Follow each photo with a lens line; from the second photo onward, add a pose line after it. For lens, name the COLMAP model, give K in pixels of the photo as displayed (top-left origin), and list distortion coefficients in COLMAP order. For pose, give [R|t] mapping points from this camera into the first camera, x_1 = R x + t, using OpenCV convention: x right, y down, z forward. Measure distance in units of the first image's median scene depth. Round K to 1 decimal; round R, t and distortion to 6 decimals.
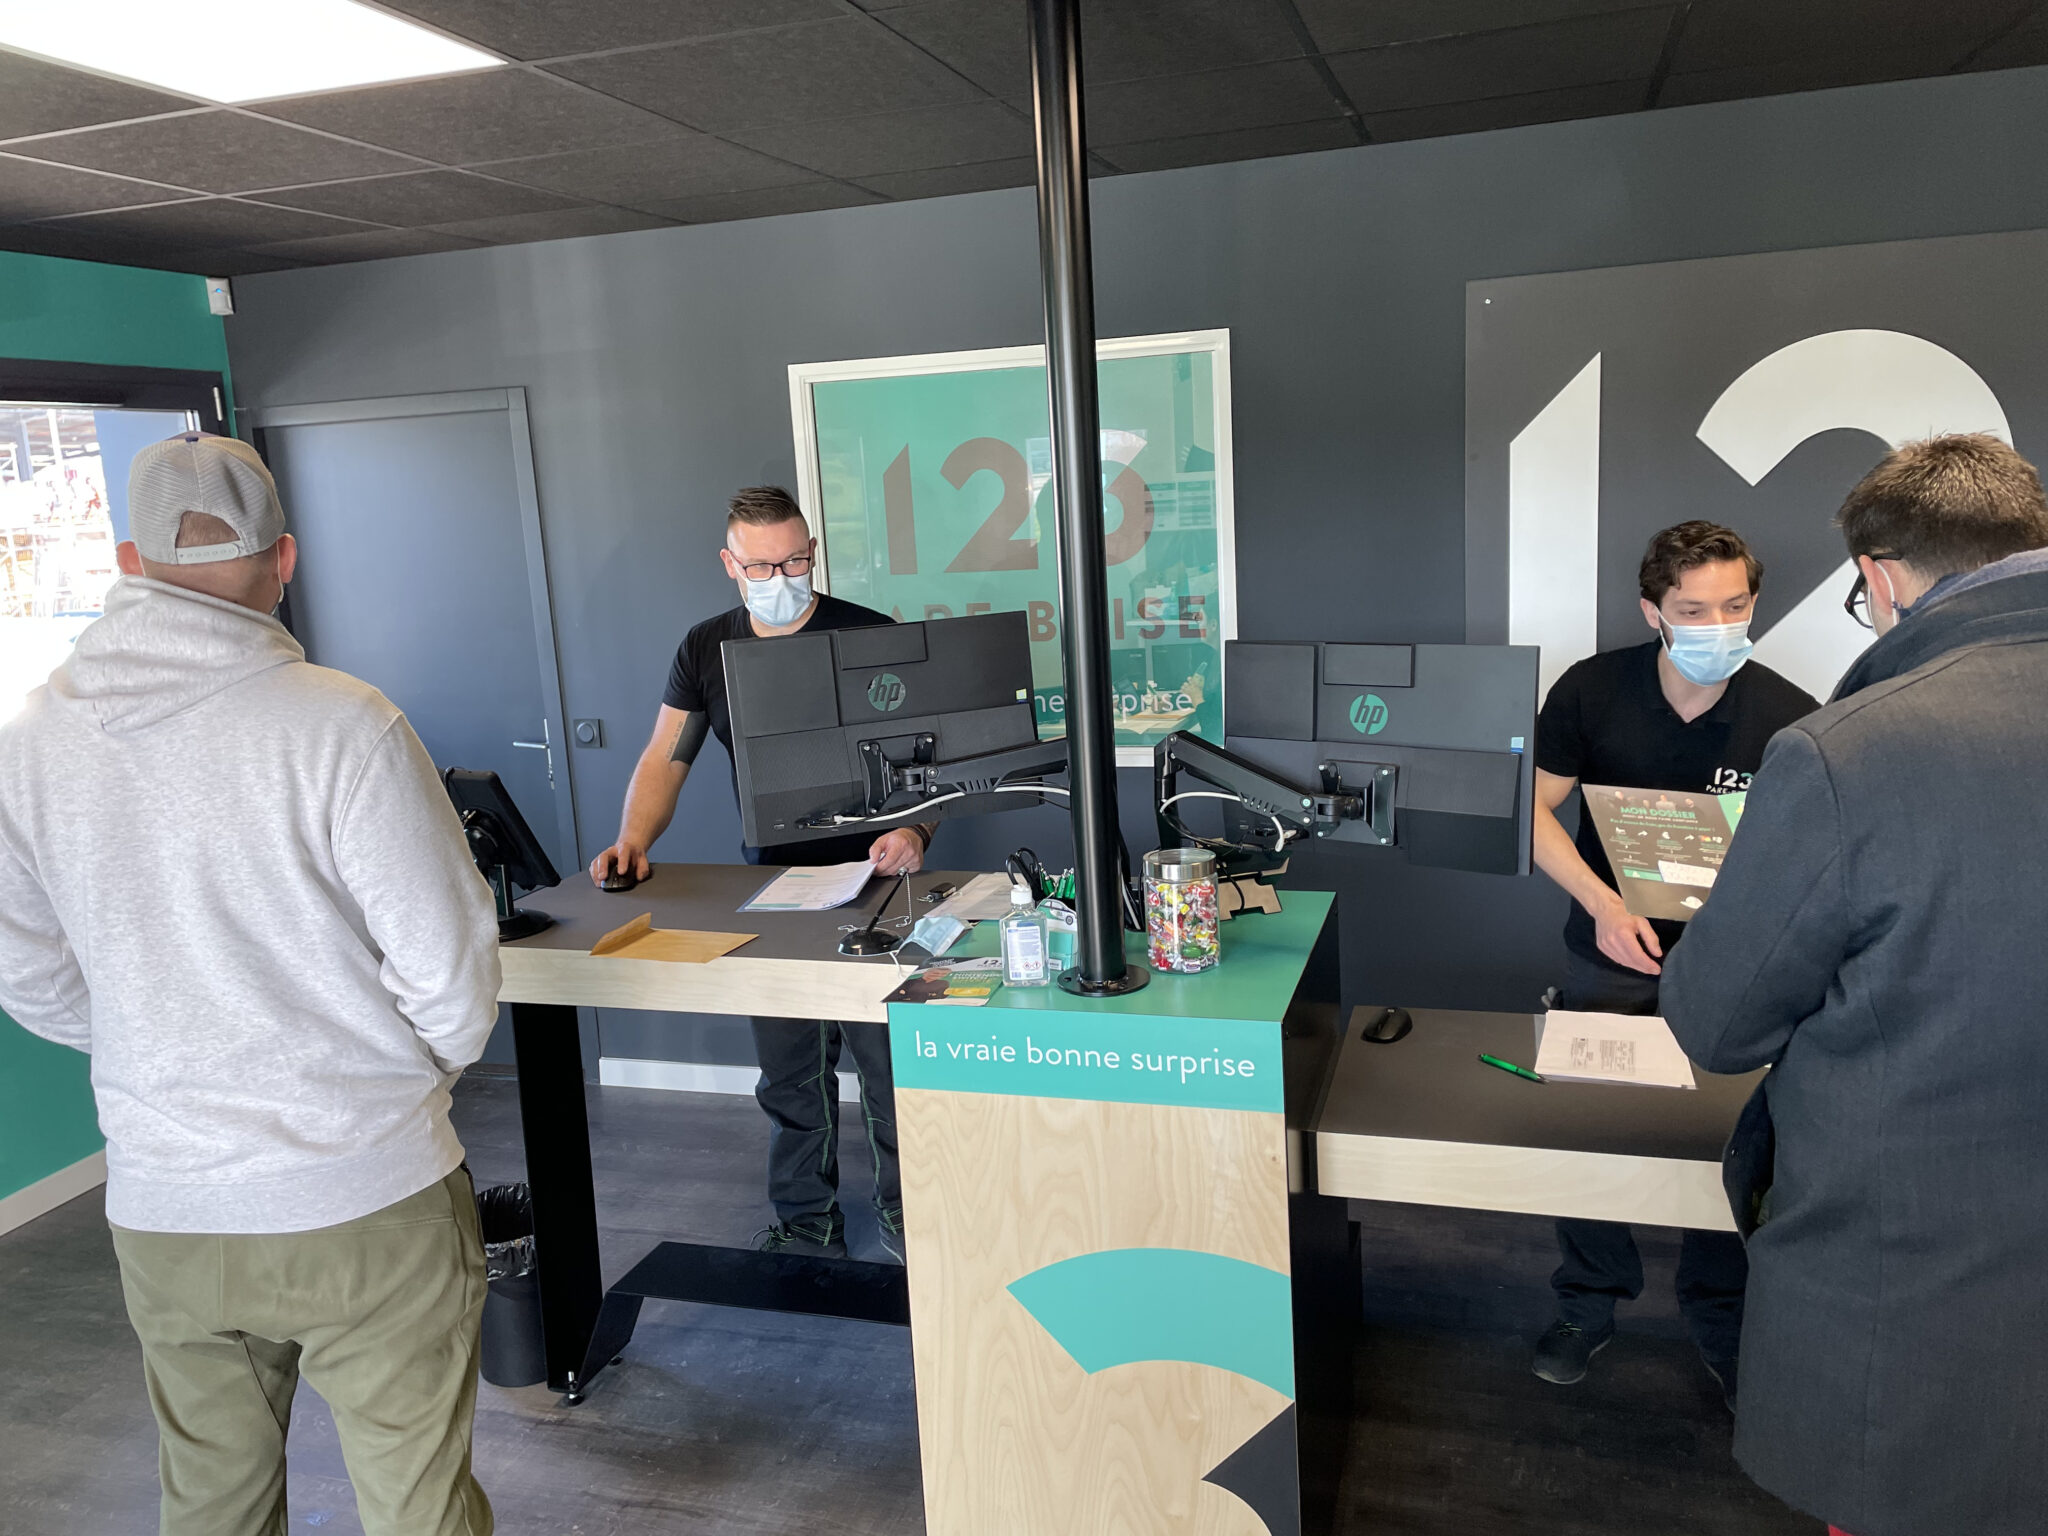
lens RADIAL K [[1578.1, 0, 1024.0], [0, 1578.1, 768.0], [0, 0, 1]] dist [0.079256, -0.007776]
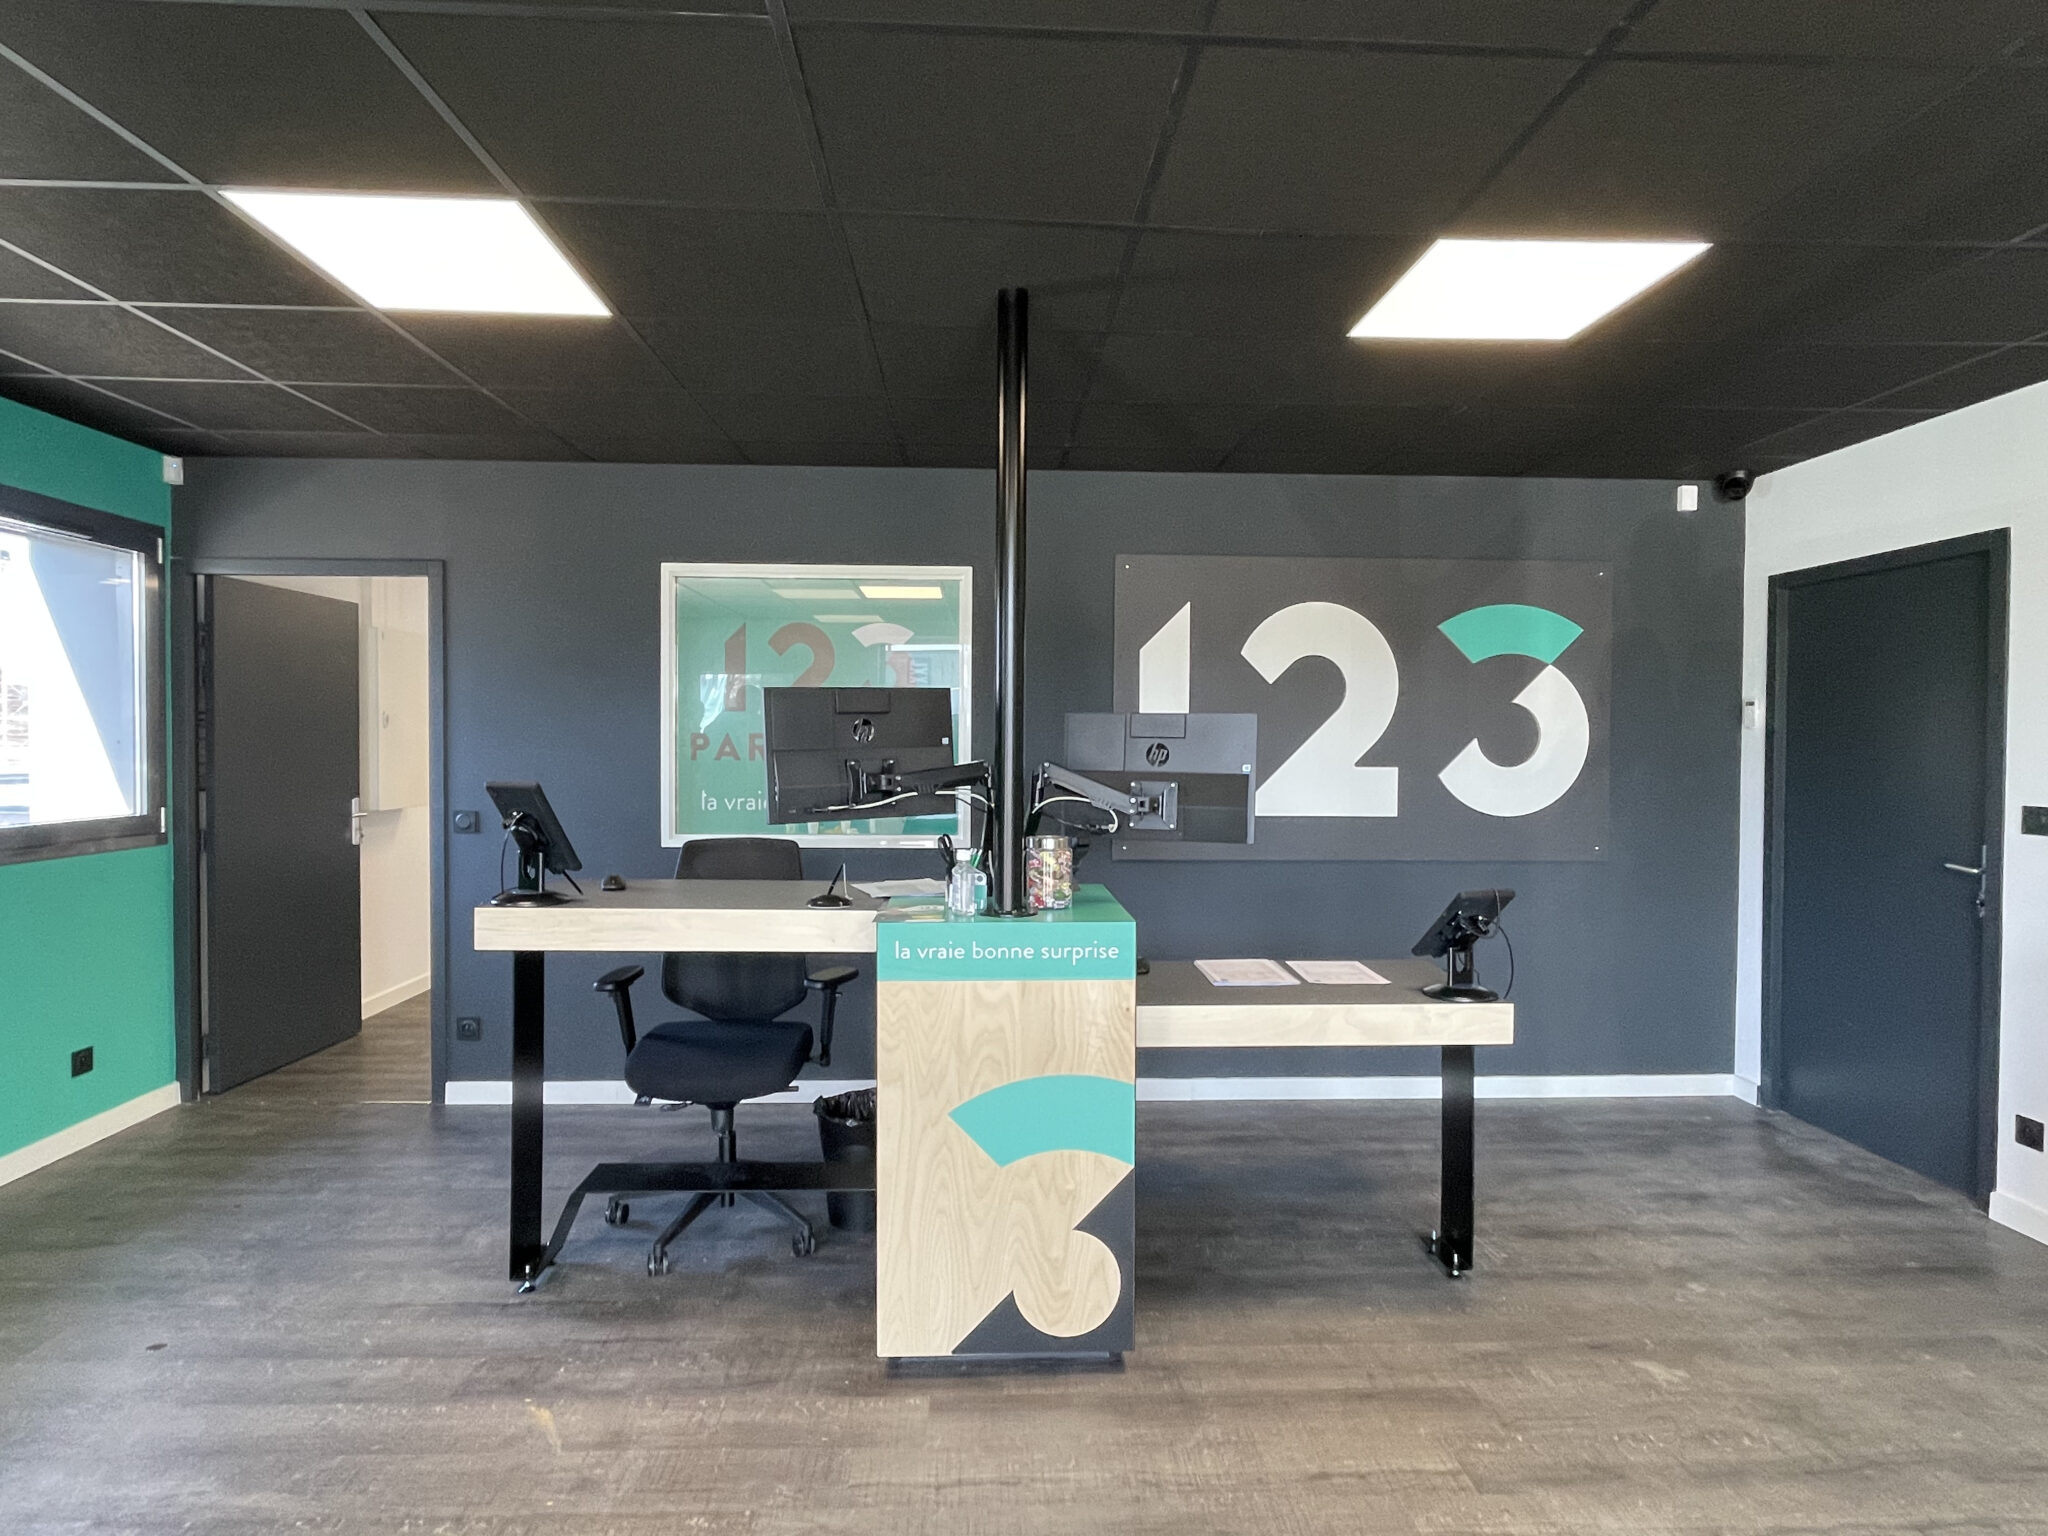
lens RADIAL K [[1153.4, 0, 1024.0], [0, 1153.4, 768.0], [0, 0, 1]] dist [0.031933, 0.000828]
pose [[0.941514, 0.053284, 0.332734, -0.327880], [0.000585, 0.987159, -0.159738, 0.177364], [-0.336972, 0.150590, 0.929393, -0.099167]]
